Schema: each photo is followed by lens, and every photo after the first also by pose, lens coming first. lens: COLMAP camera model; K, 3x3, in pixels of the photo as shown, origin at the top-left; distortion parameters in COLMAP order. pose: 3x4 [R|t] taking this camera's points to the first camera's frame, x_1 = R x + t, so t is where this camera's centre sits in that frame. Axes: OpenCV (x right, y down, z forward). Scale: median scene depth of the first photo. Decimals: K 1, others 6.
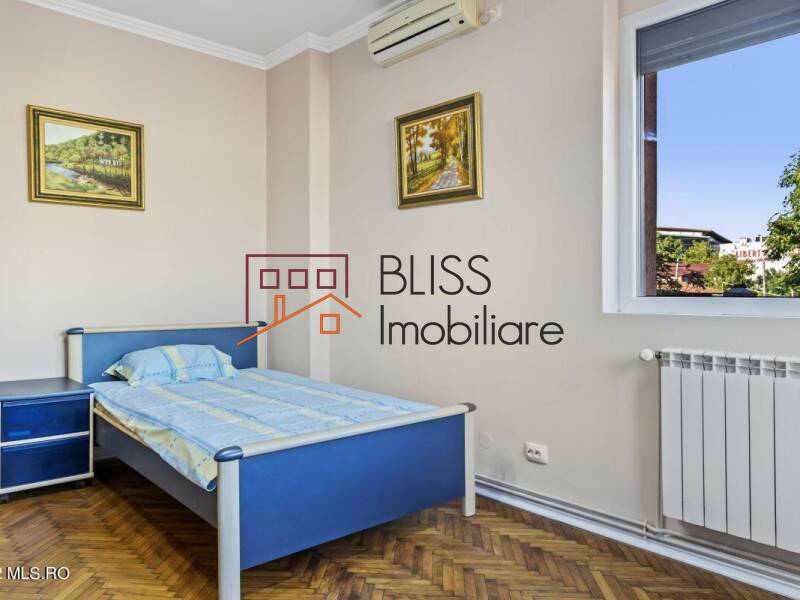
lens RADIAL K [[611.1, 0, 394.3], [0, 611.1, 299.7], [0, 0, 1]] dist [0.032743, -0.011098]
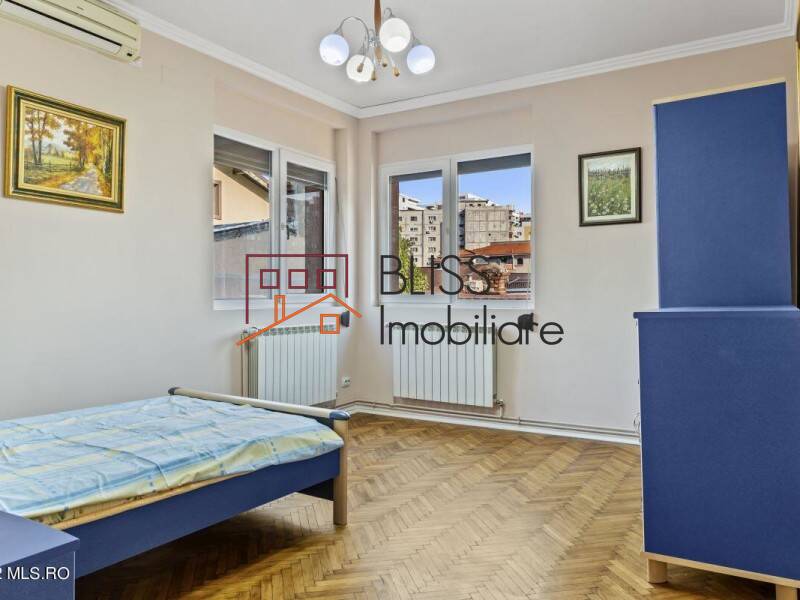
lens RADIAL K [[611.1, 0, 394.3], [0, 611.1, 299.7], [0, 0, 1]] dist [0.032743, -0.011098]
pose [[-0.290790, -0.006617, 0.956764, -0.935417], [0.014518, 0.999830, 0.011328, -0.011984], [-0.956677, 0.017184, -0.290645, 0.742378]]
